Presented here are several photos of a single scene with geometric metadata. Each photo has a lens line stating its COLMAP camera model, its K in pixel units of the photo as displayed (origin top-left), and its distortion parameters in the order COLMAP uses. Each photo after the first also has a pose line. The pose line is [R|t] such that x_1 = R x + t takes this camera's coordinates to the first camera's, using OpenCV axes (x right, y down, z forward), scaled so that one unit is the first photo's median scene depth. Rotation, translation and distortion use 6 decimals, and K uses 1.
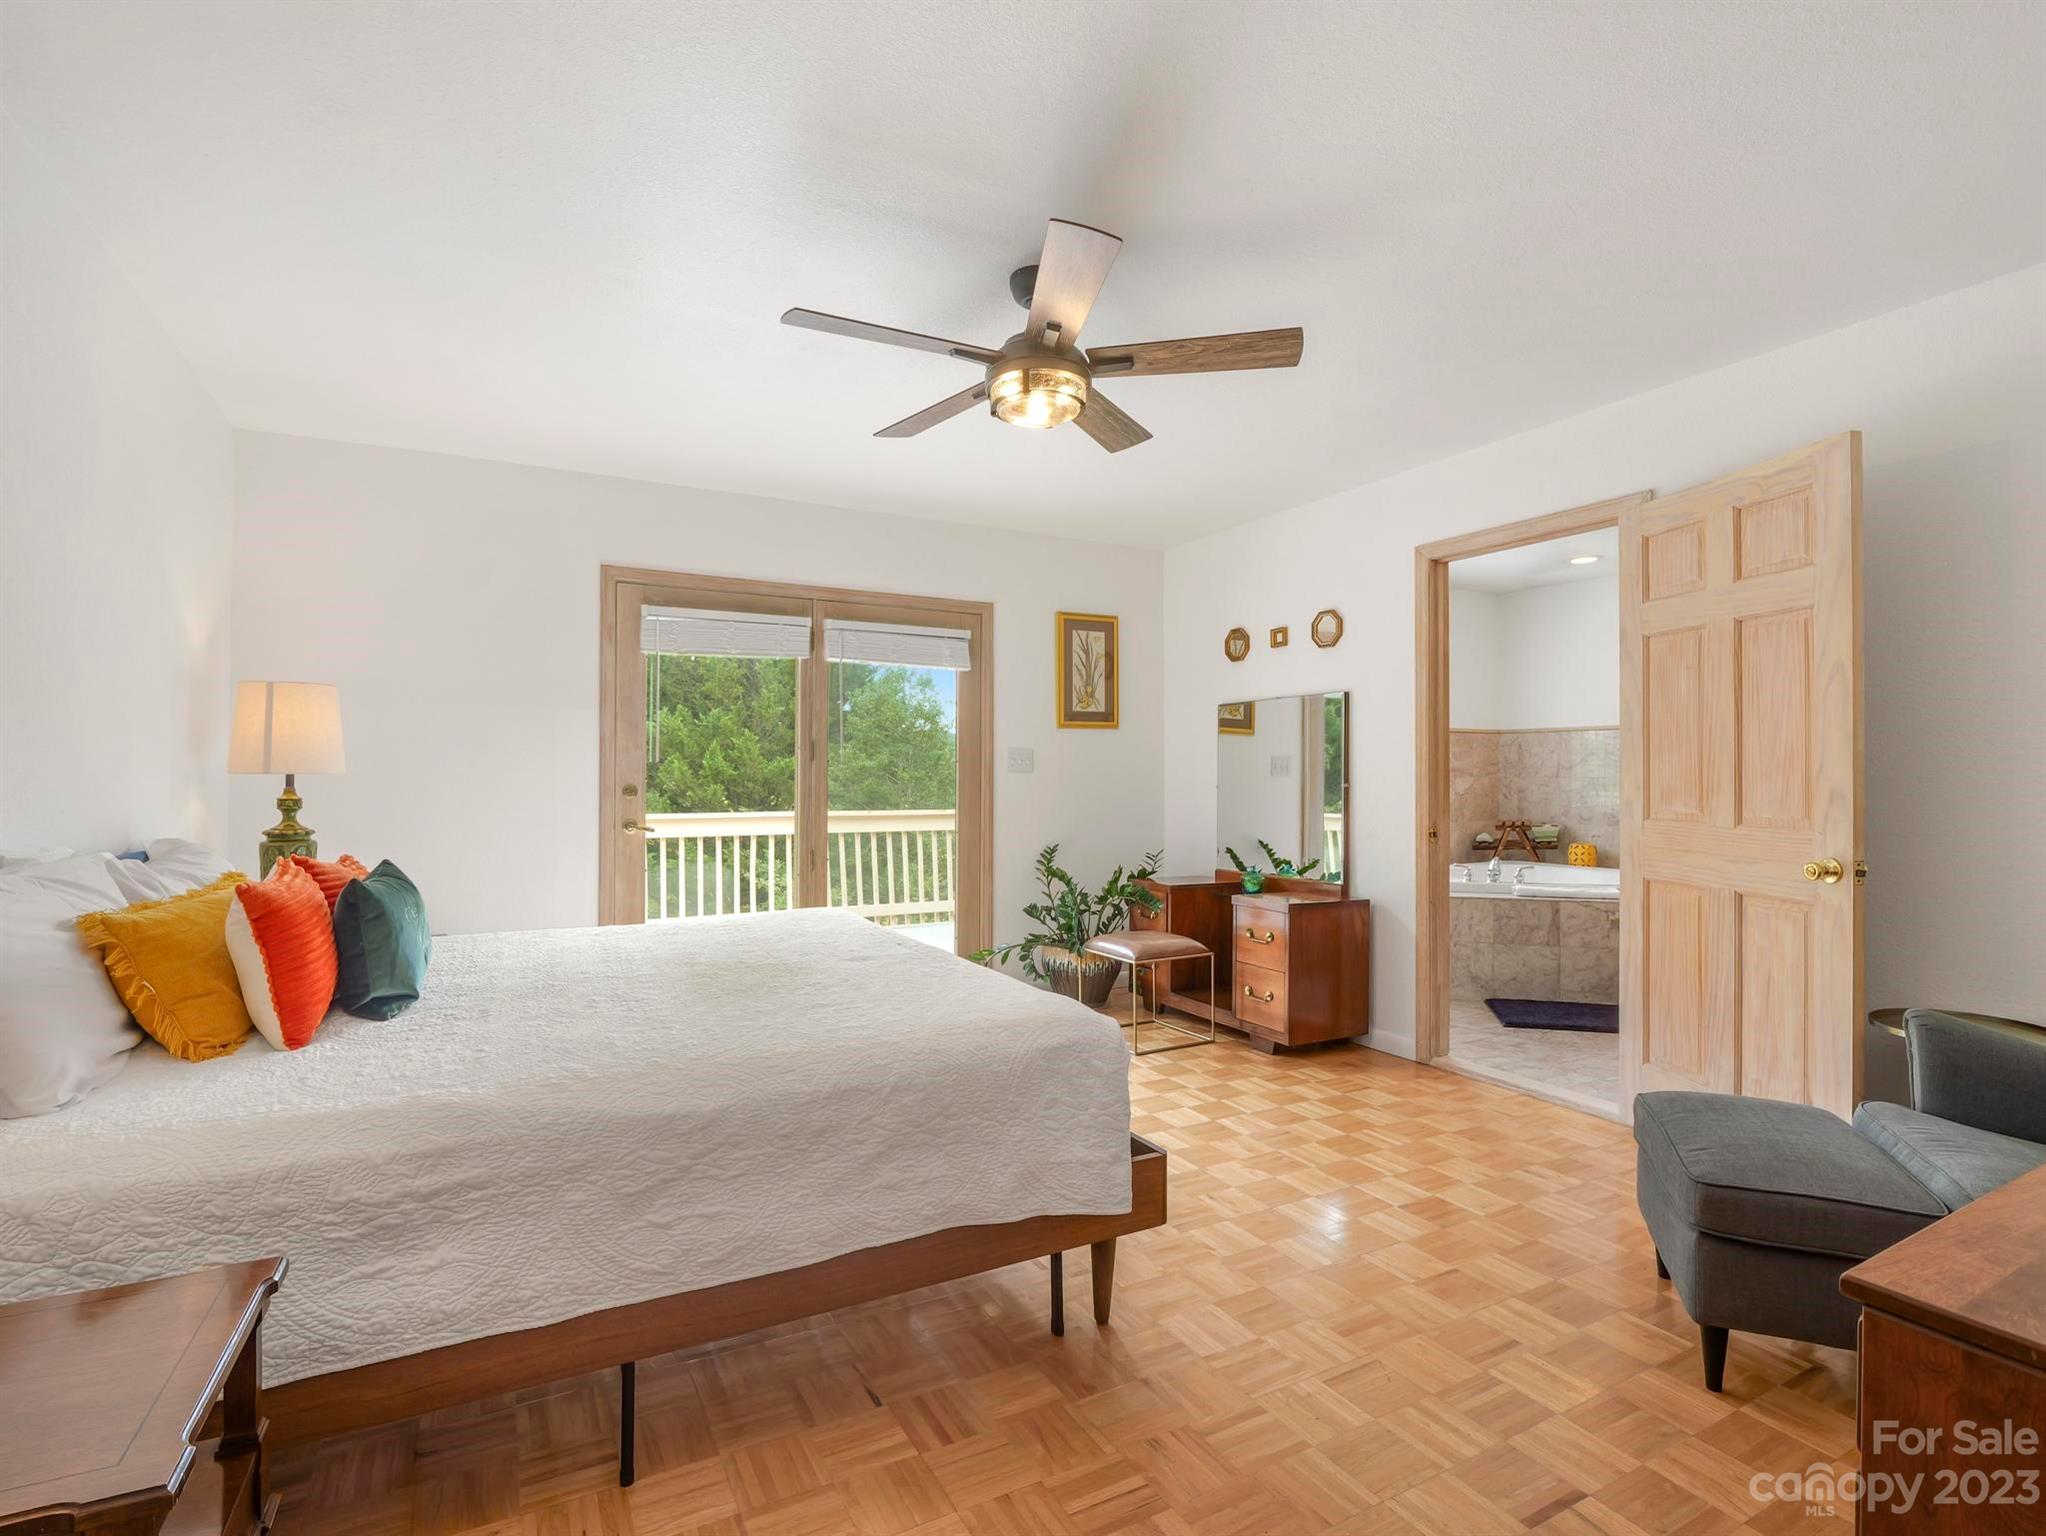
lens RADIAL K [[993.0, 0, 1021.7], [0, 993.0, 774.0], [0, 0, 1]] dist [-0.012705, -0.000042]
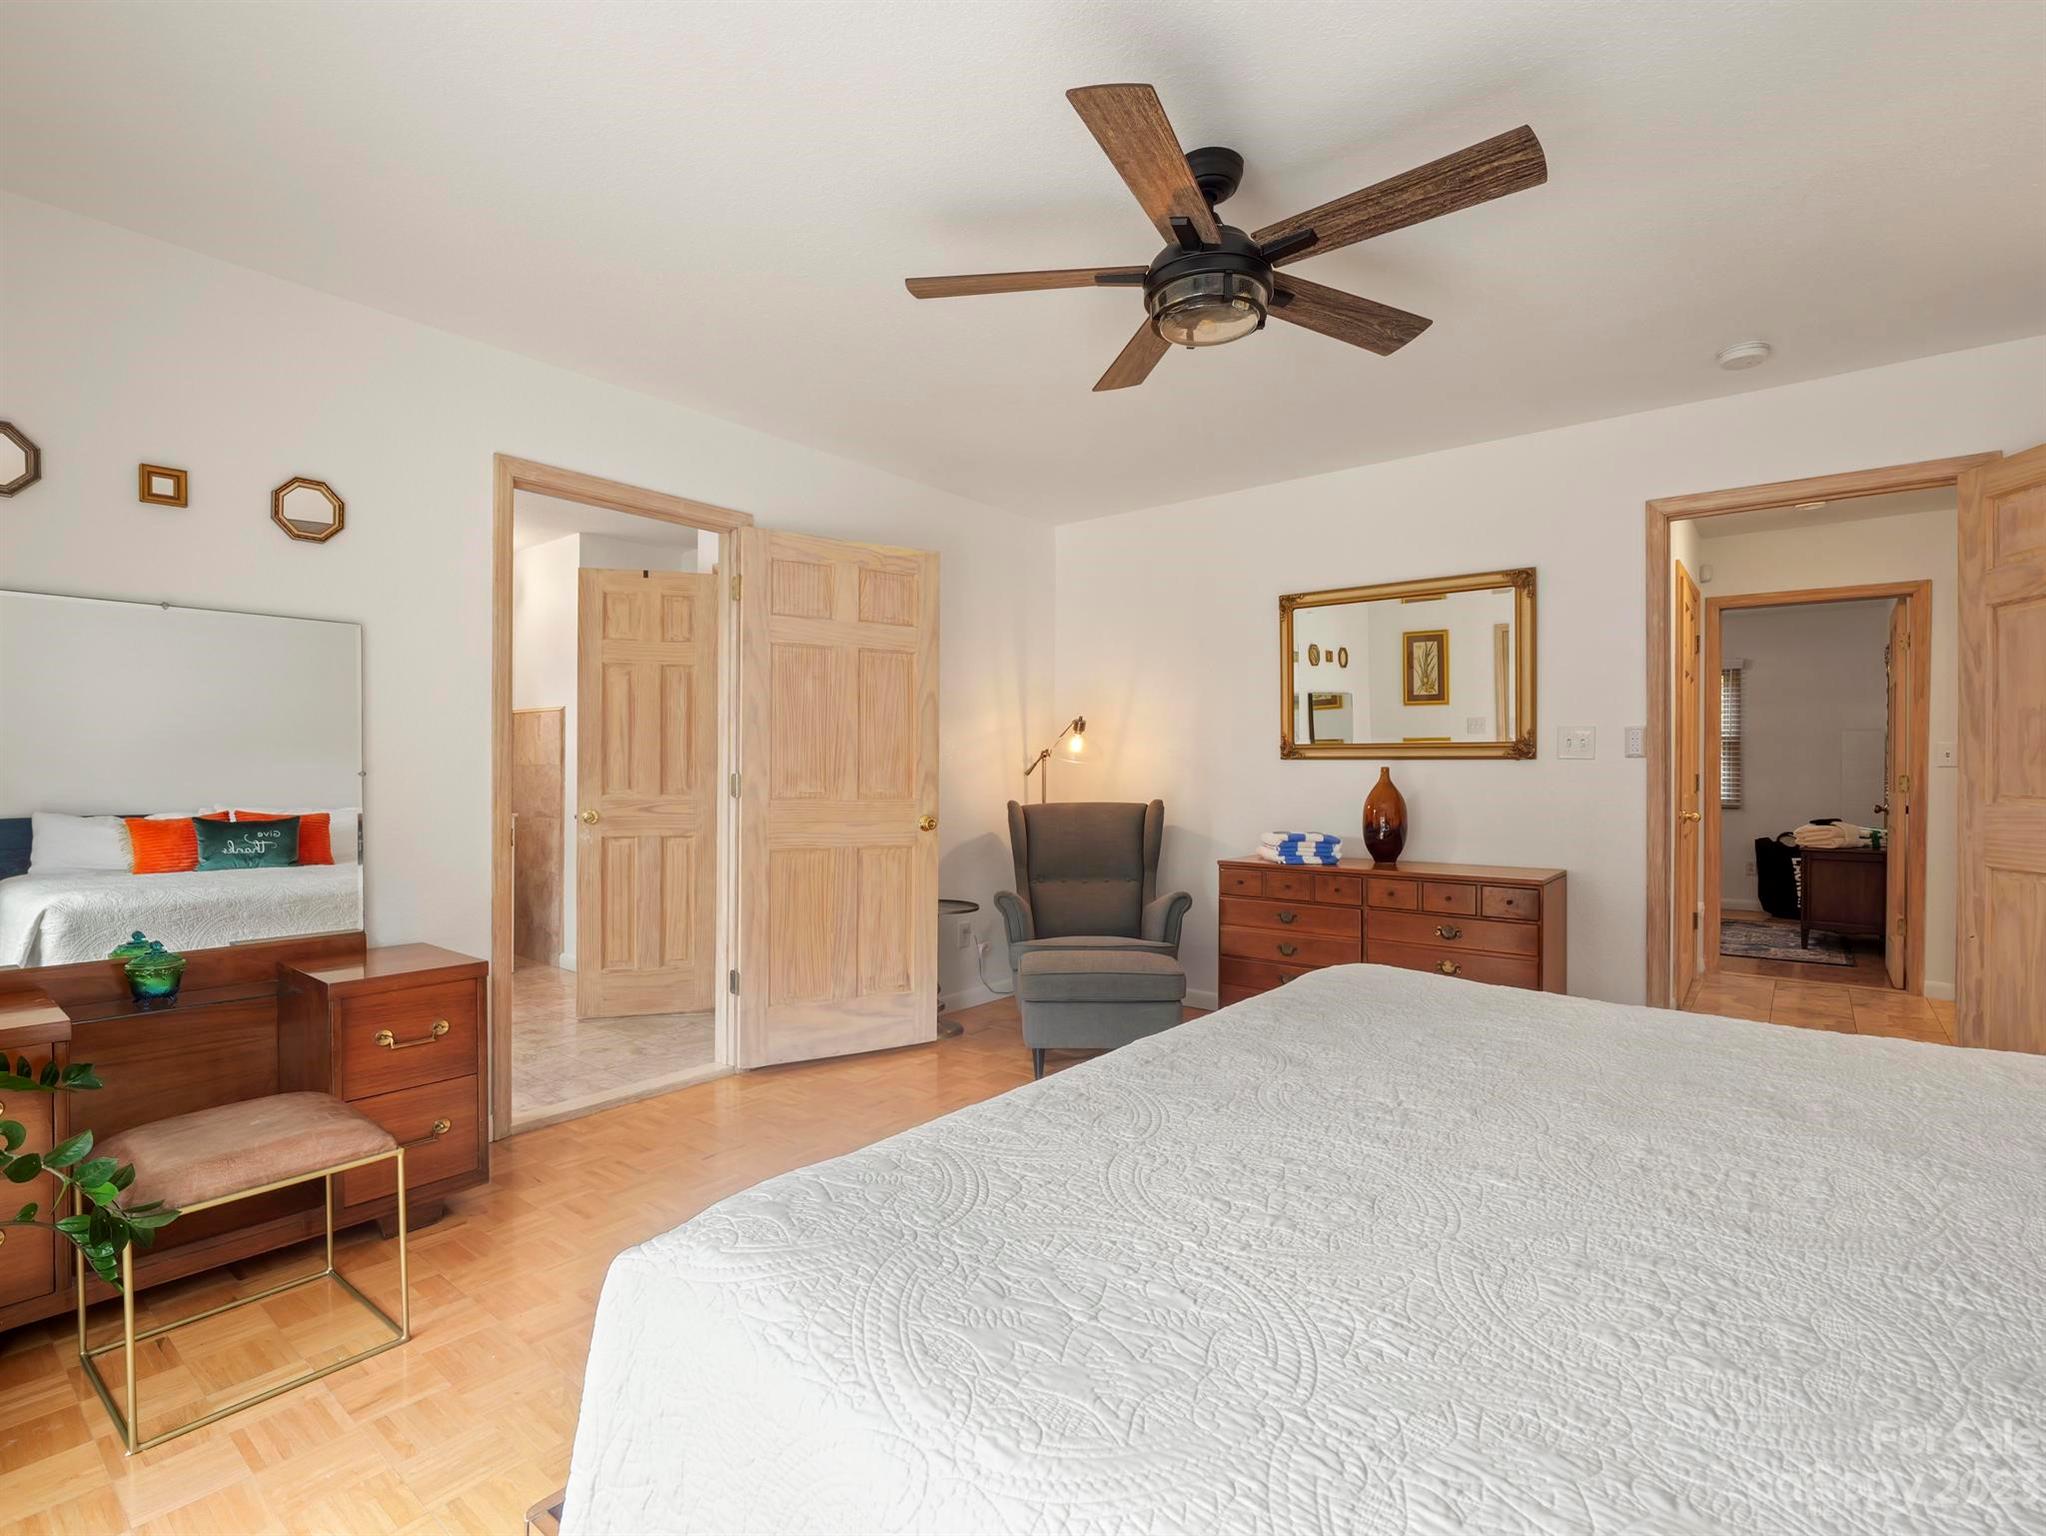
lens RADIAL K [[993.0, 0, 1027.1], [0, 993.0, 773.0], [0, 0, 1]] dist [-0.012705, -0.000042]
pose [[-0.400562, -0.006590, 0.916246, -0.499727], [-0.005529, 0.999973, 0.004775, 0.006343], [-0.916253, -0.003153, -0.400587, 1.043682]]
